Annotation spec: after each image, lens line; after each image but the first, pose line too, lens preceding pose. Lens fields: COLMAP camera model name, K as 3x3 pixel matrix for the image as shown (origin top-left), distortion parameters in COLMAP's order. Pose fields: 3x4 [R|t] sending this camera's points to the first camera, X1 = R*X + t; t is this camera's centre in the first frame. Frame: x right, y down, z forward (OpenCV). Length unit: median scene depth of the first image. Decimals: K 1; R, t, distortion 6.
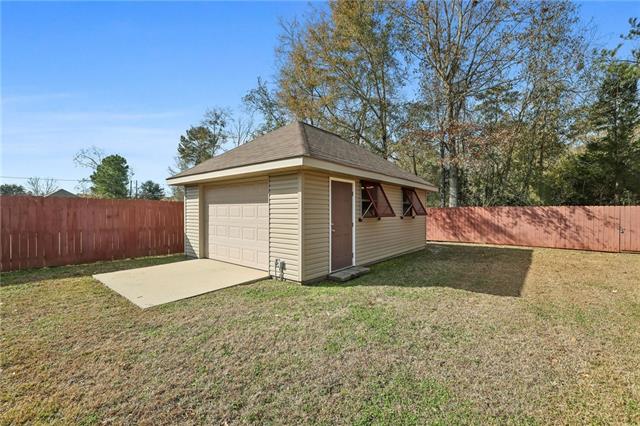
lens RADIAL K [[278.0, 0, 318.3], [0, 278.0, 213.2], [0, 0, 1]] dist [-0.015533, 0.003331]
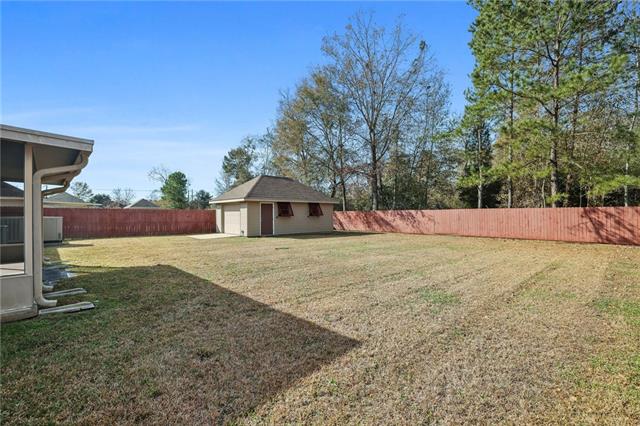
lens RADIAL K [[278.0, 0, 315.5], [0, 278.0, 212.2], [0, 0, 1]] dist [-0.015533, 0.003331]
pose [[0.987262, -0.009461, -0.158824, 0.146458], [0.007709, 0.999902, -0.011643, 0.001731], [0.158918, 0.010270, 0.987238, -0.241933]]
